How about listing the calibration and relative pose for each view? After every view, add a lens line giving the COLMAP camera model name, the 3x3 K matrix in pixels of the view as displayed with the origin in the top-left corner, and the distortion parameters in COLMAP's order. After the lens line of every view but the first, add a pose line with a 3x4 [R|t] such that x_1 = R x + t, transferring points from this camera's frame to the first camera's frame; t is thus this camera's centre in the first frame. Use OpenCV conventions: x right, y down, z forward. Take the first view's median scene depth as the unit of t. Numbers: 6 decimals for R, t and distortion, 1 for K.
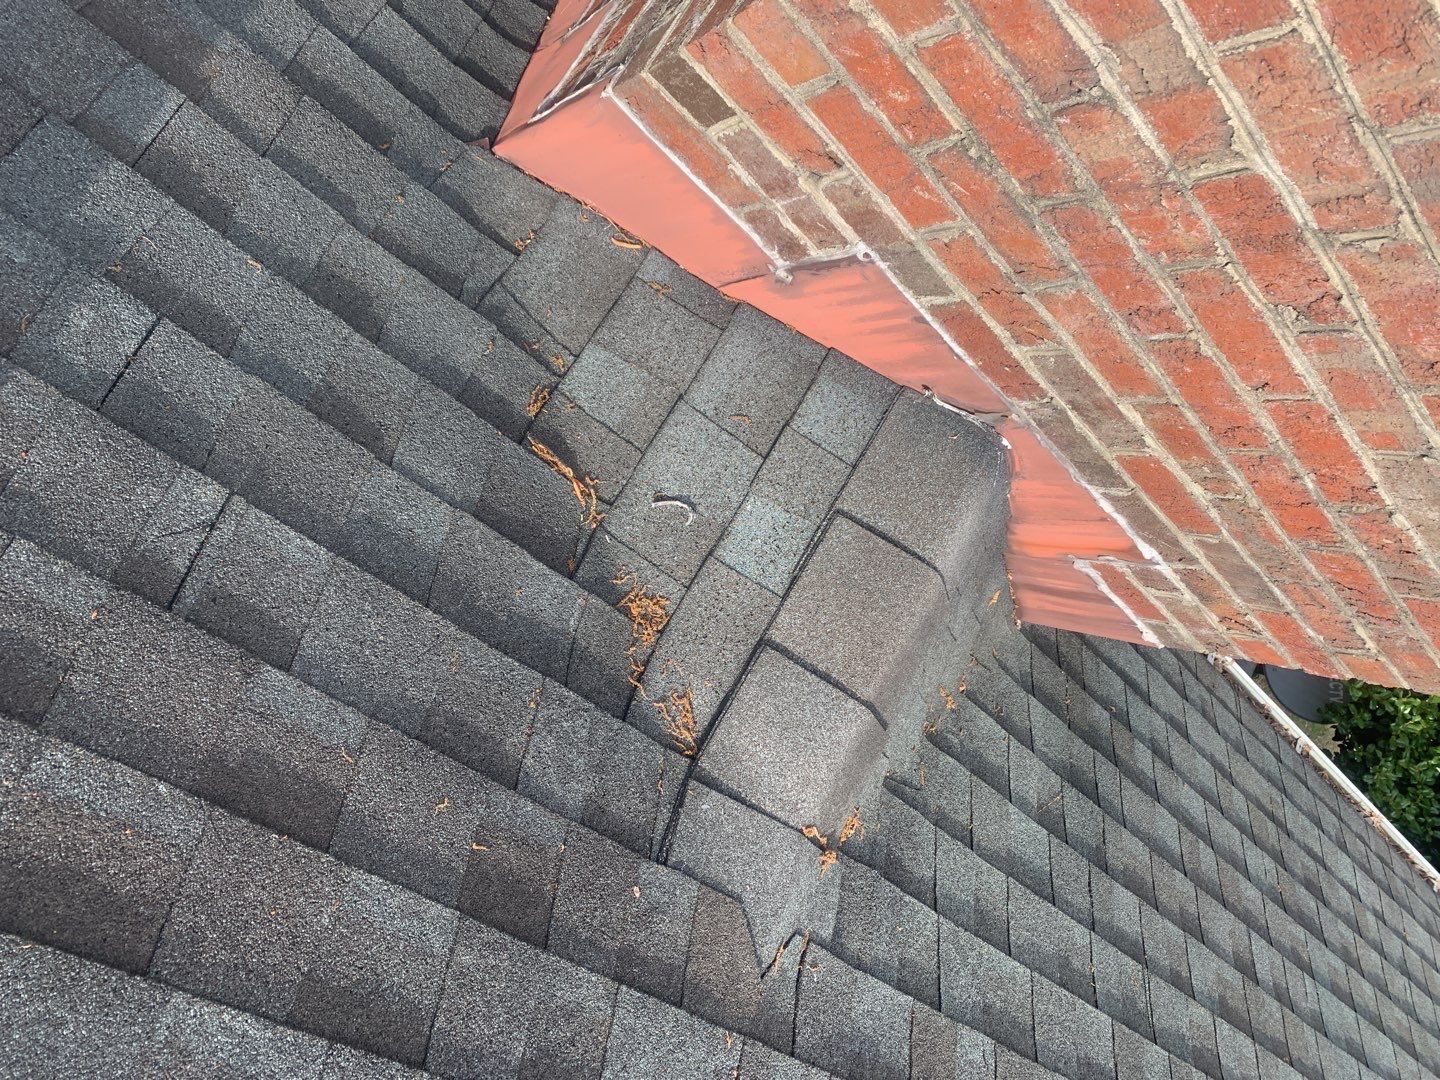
lens RADIAL K [[1097.9, 0, 727.8], [0, 1097.9, 567.5], [0, 0, 1]] dist [0.053375, -0.058489]
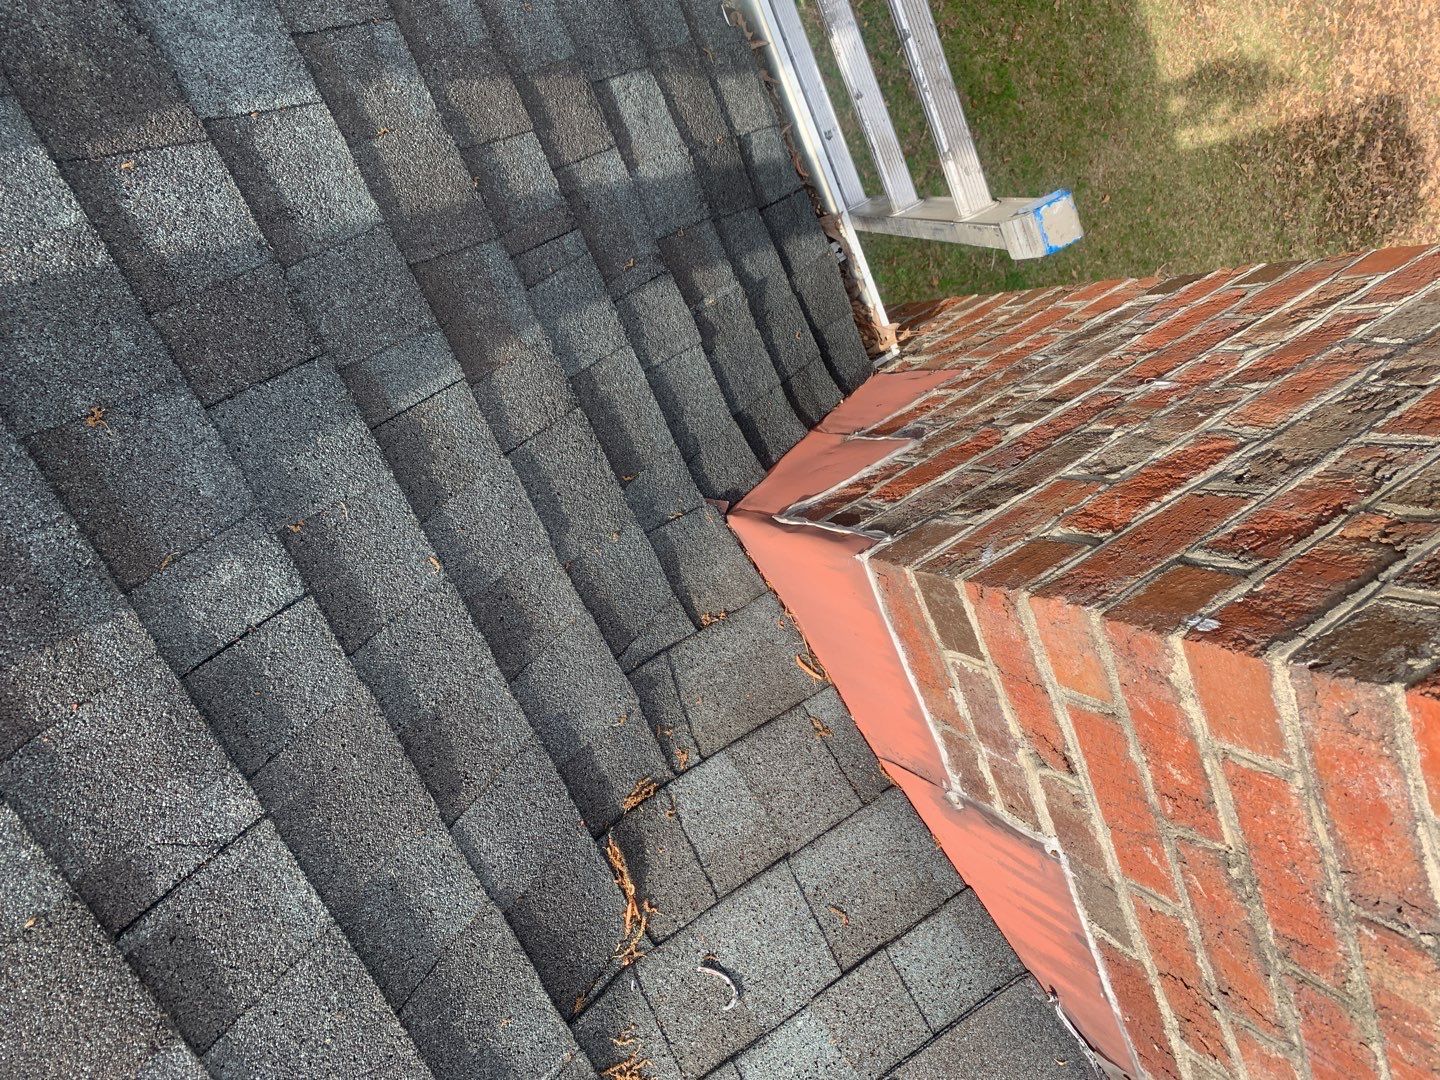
lens RADIAL K [[1097.9, 0, 711.2], [0, 1097.9, 582.6], [0, 0, 1]] dist [0.053375, -0.058489]
pose [[0.884640, 0.445676, -0.137055, -0.081566], [-0.464048, 0.870212, -0.165504, -0.192512], [0.045506, 0.210011, 0.976639, 0.106905]]
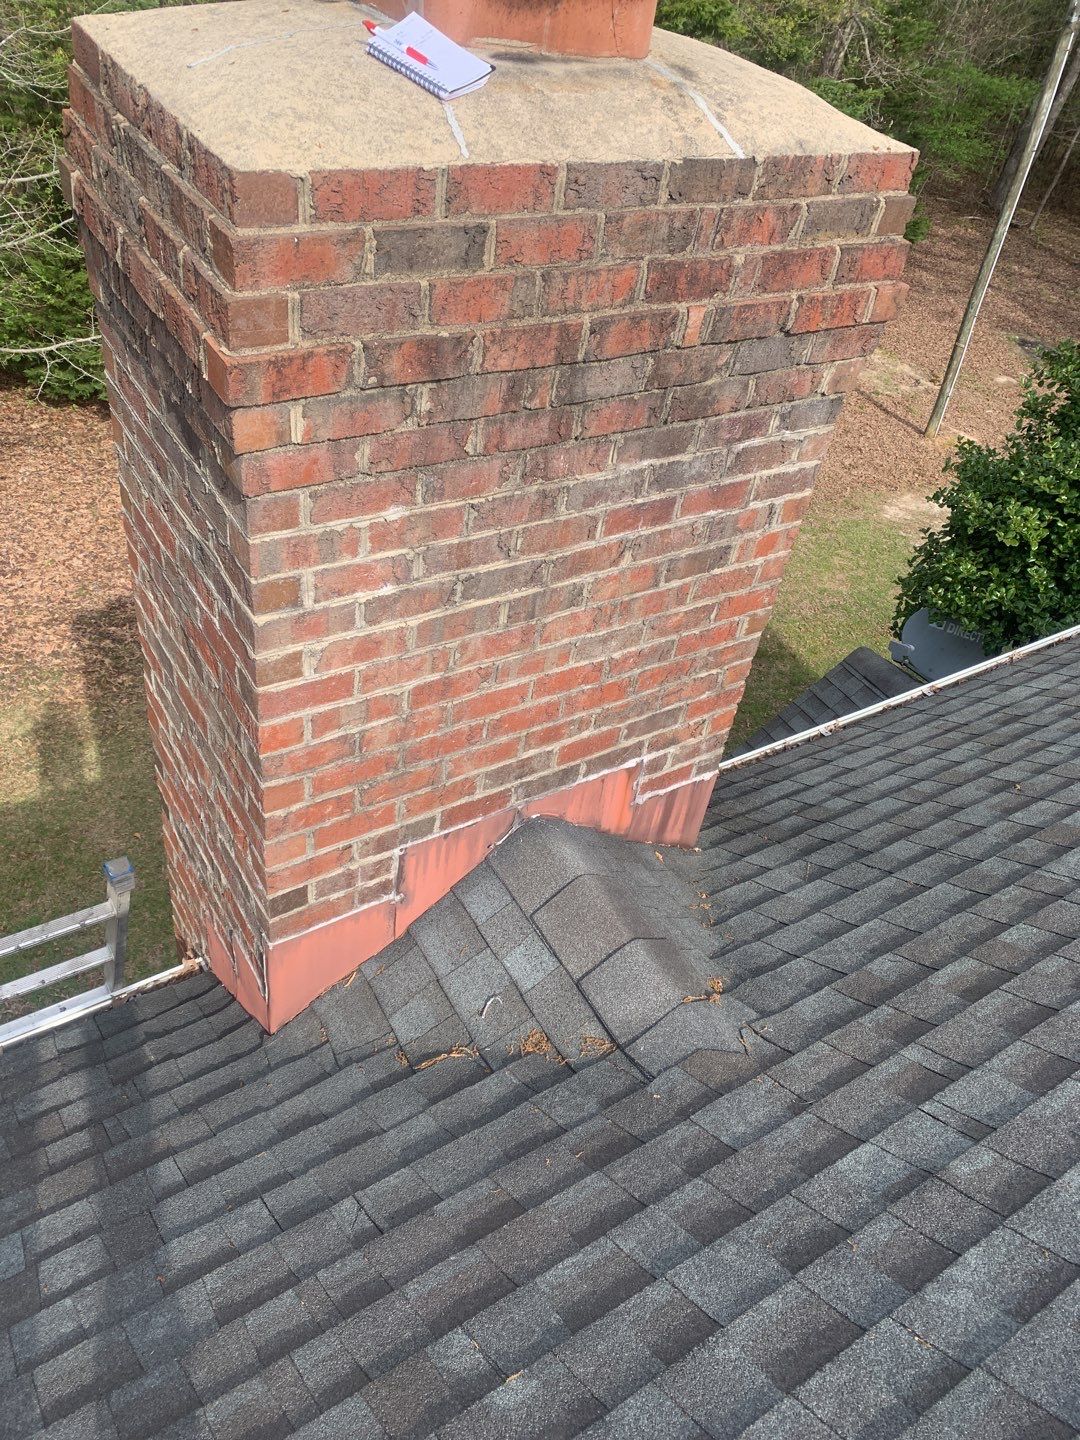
lens RADIAL K [[1110.3, 0, 547.0], [0, 1110.3, 730.7], [0, 0, 1]] dist [0.028479, -0.030280]
pose [[0.387039, -0.889152, 0.244150, -0.060146], [0.900586, 0.307714, -0.307012, 0.454424], [0.197852, 0.338704, 0.919856, -0.763445]]
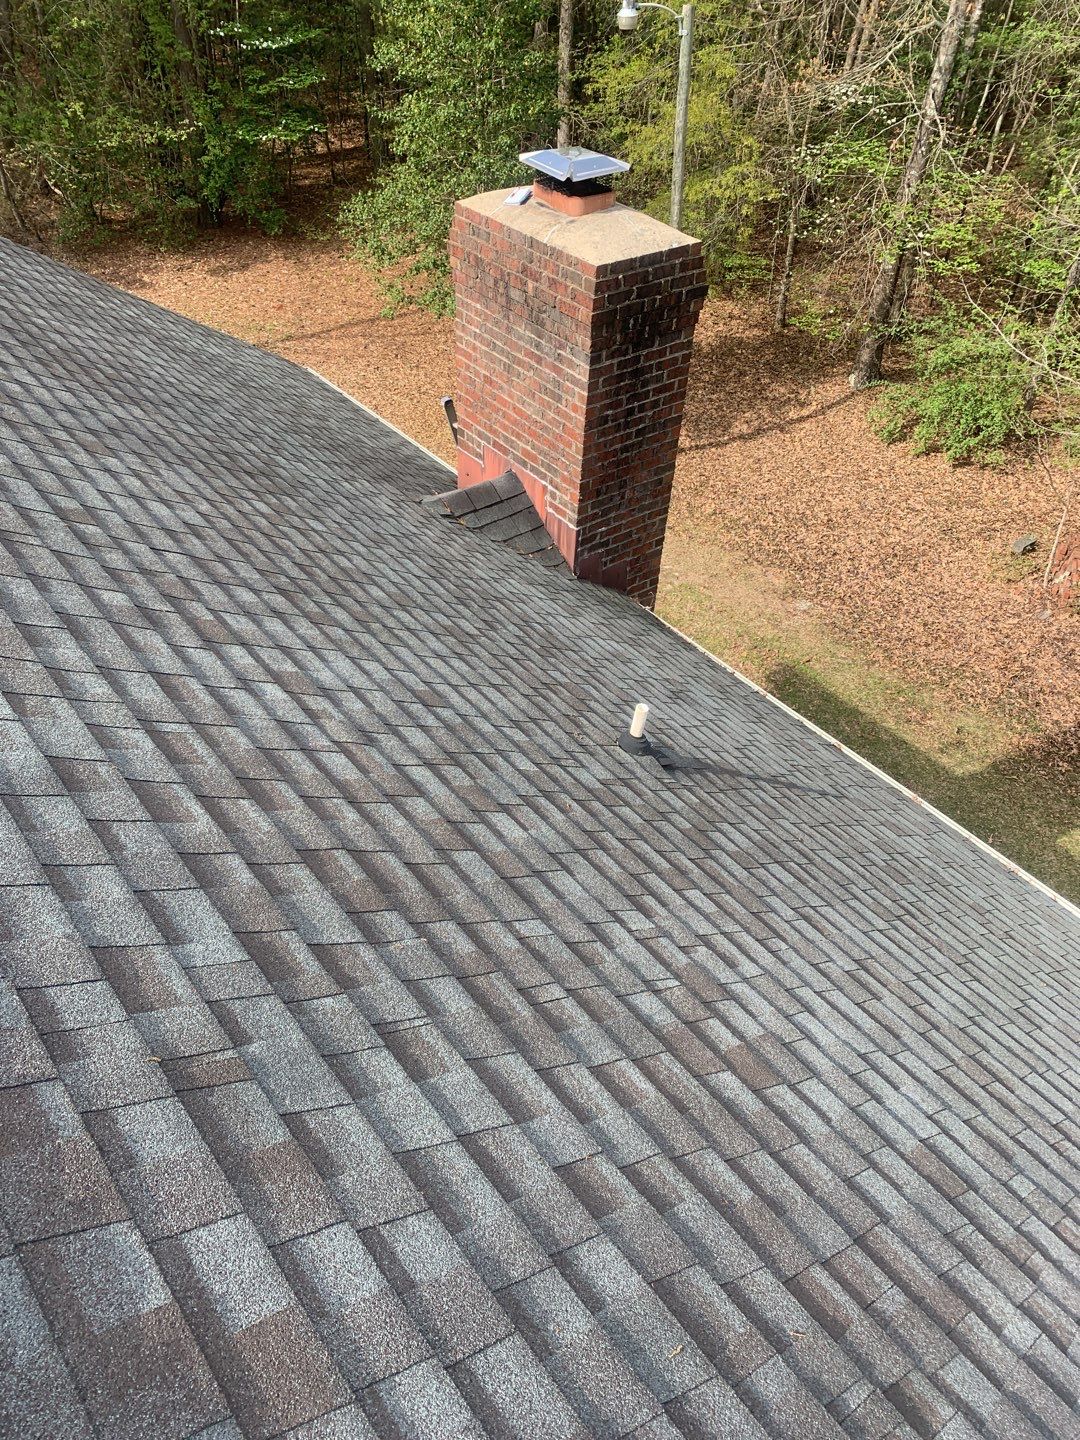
lens RADIAL K [[1110.3, 0, 537.9], [0, 1110.3, 719.6], [0, 0, 1]] dist [0.028479, -0.030280]
pose [[0.814560, -0.232092, -0.531625, 2.886580], [-0.363163, 0.510604, -0.779356, 4.525729], [0.452333, 0.827899, 0.331630, 0.372231]]
